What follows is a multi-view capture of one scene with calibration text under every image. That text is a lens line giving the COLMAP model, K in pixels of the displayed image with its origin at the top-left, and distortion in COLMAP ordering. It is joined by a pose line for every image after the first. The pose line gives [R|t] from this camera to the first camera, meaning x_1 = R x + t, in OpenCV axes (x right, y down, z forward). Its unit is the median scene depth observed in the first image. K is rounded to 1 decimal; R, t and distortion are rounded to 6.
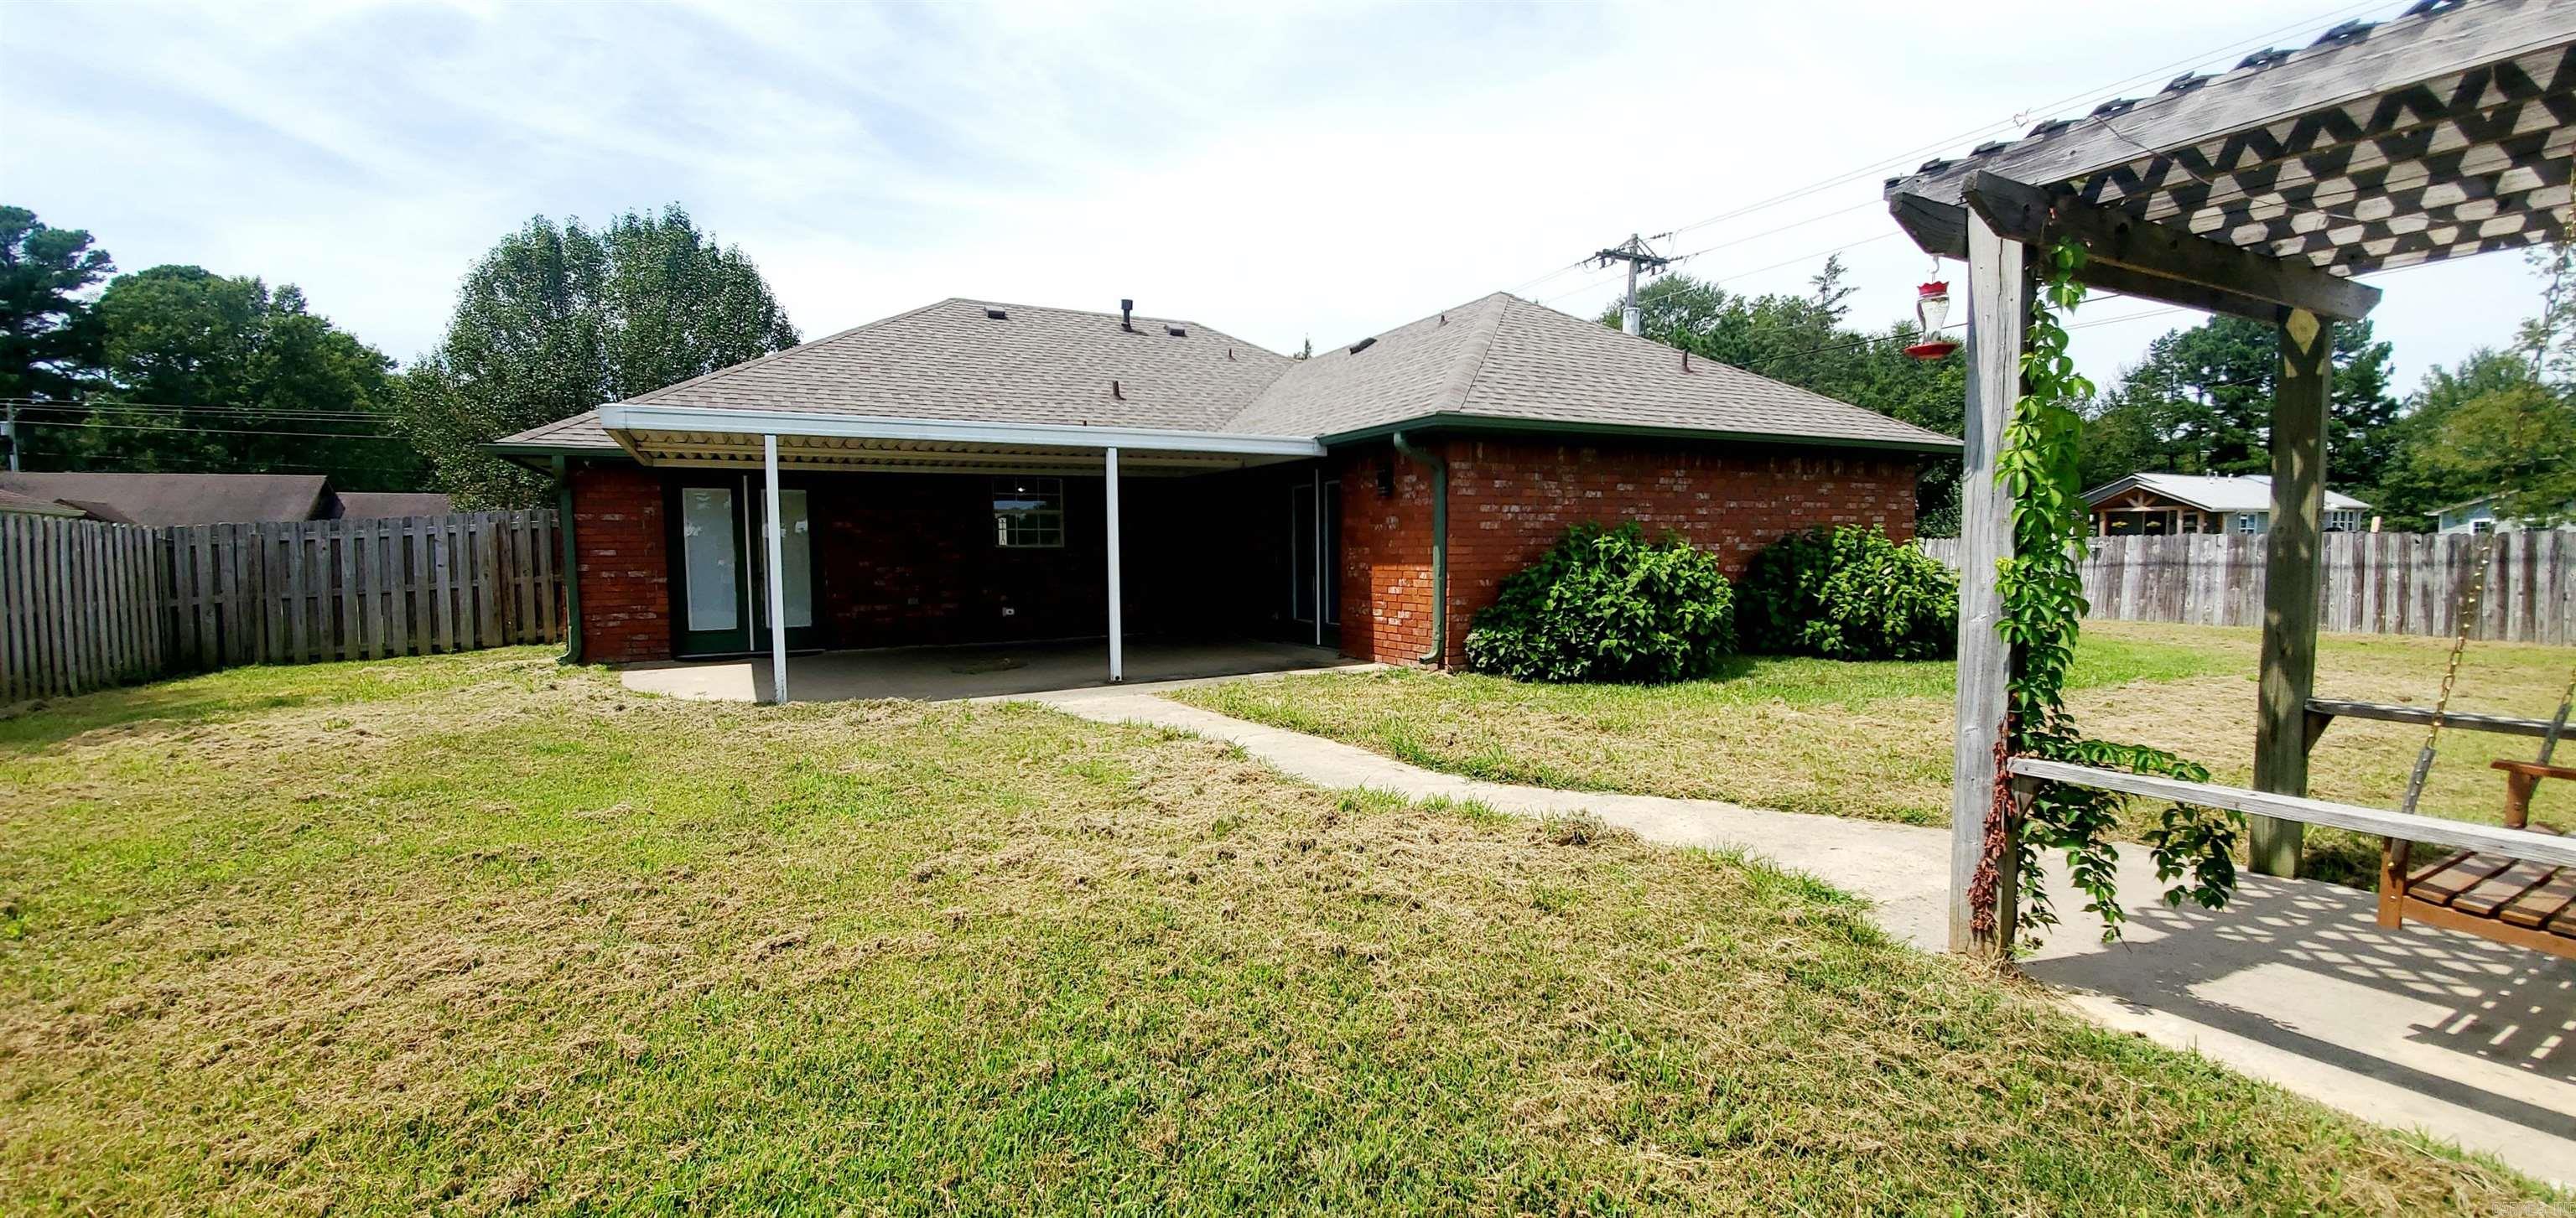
lens RADIAL K [[1018.3, 0, 1288.0], [0, 1018.3, 609.0], [0, 0, 1]] dist [0.015236, -0.019490]
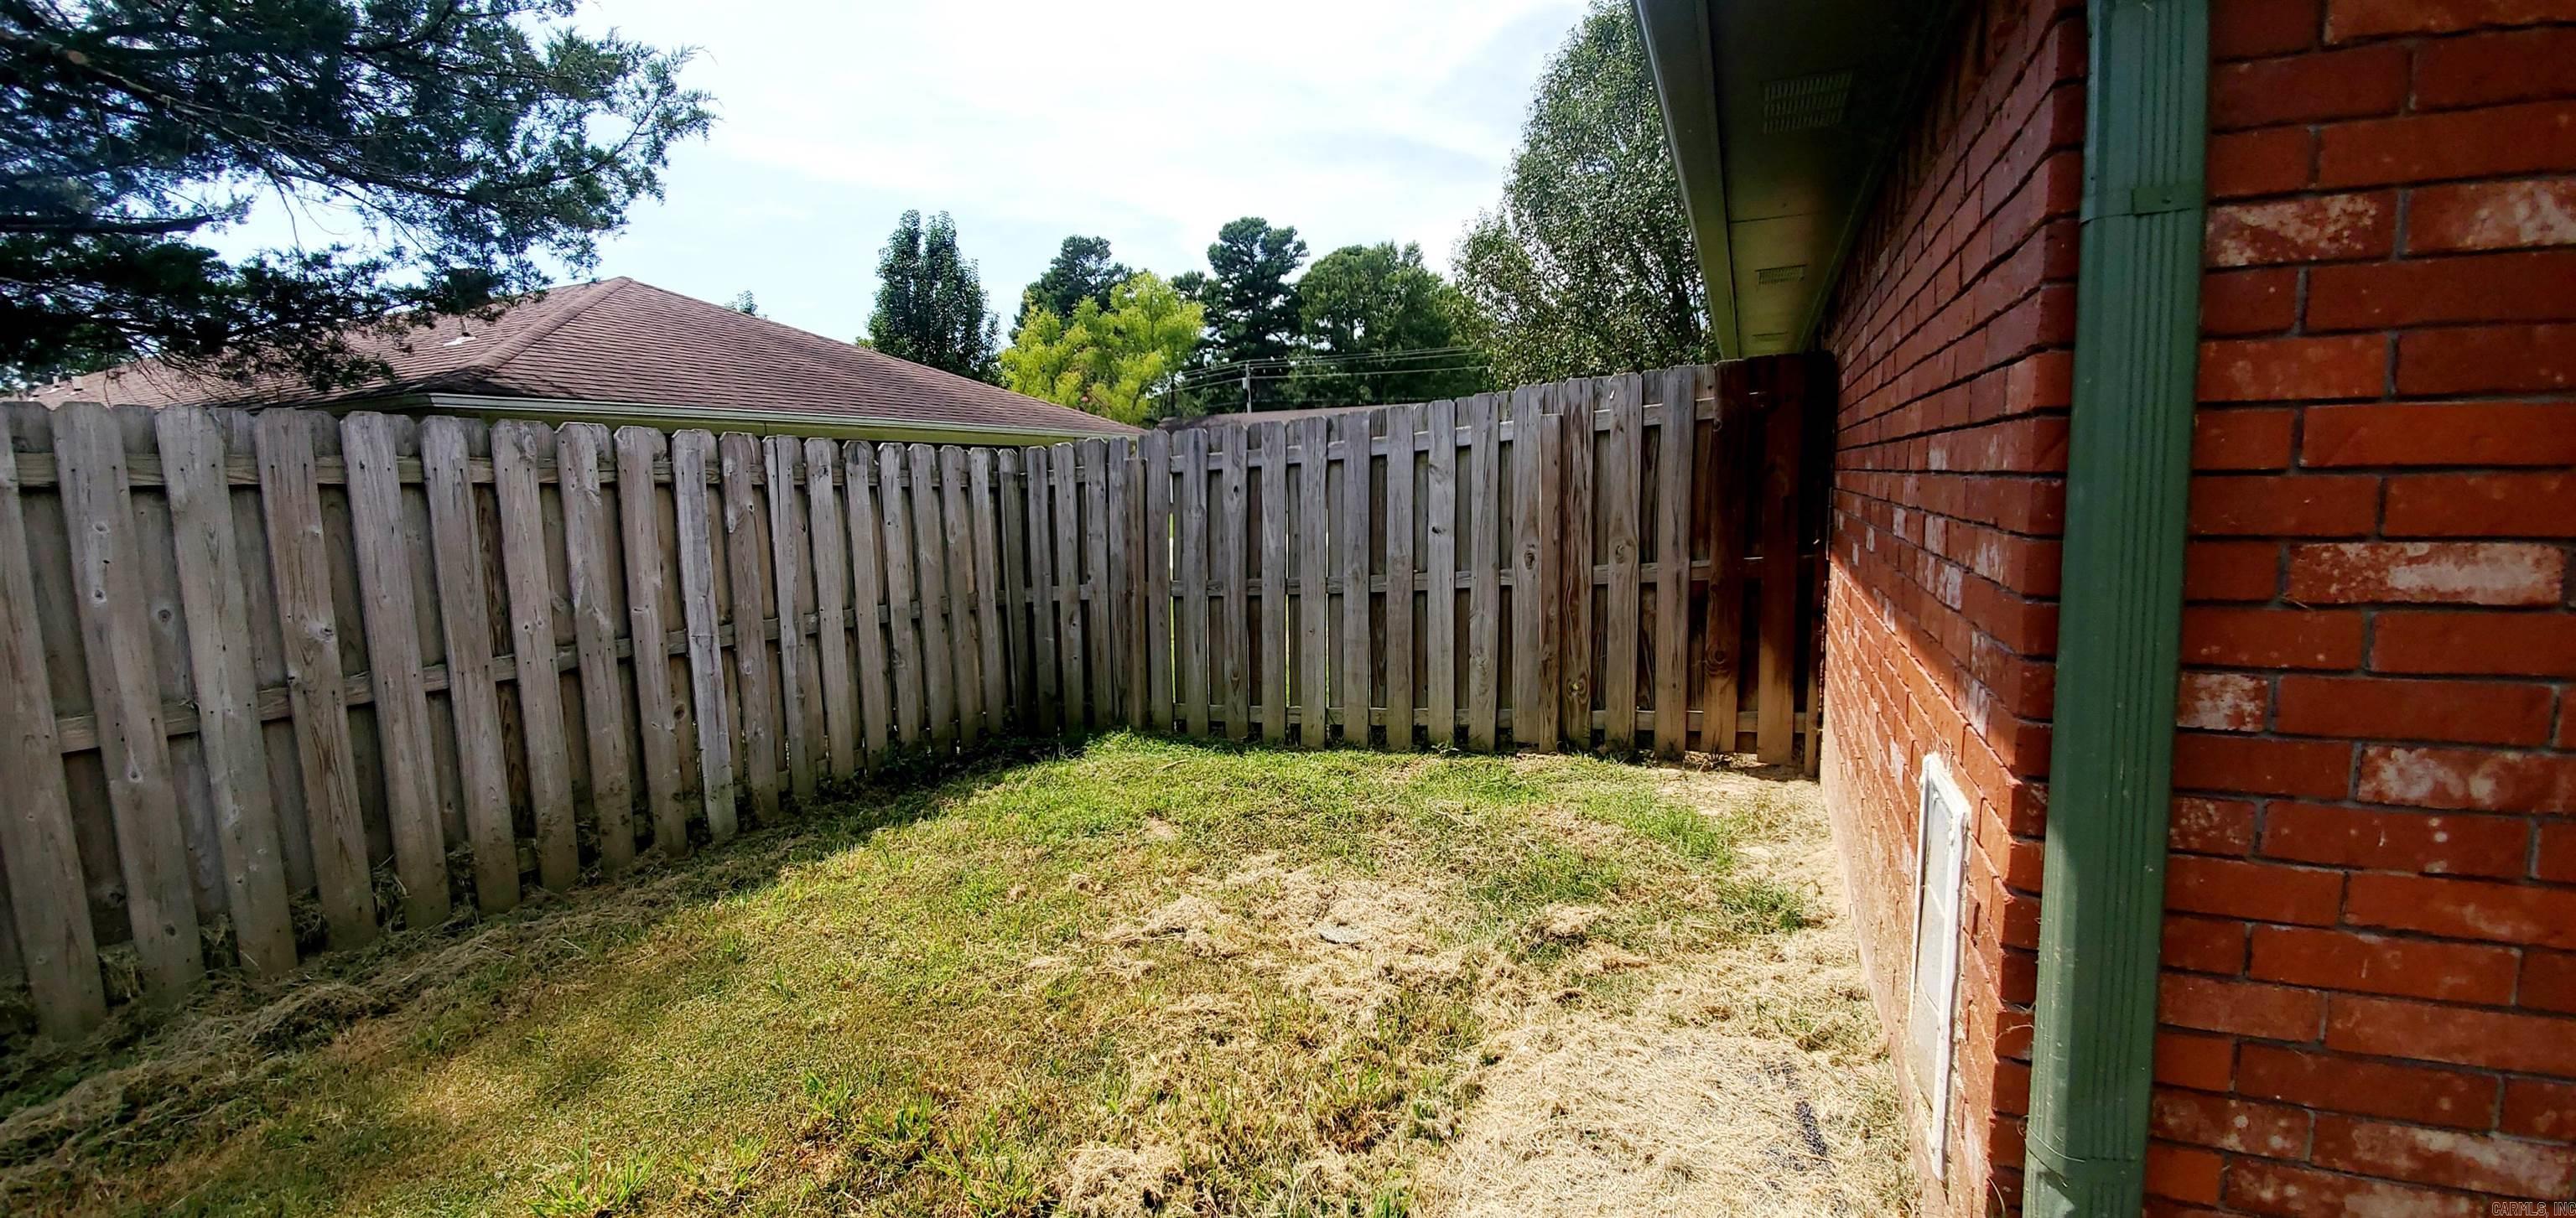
lens RADIAL K [[1018.3, 0, 1288.0], [0, 1018.3, 609.0], [0, 0, 1]] dist [0.015236, -0.019490]
pose [[0.616230, 0.092140, -0.782158, -0.558649], [-0.024101, 0.994874, 0.098209, -0.049697], [0.787198, -0.041668, 0.615292, 0.715069]]
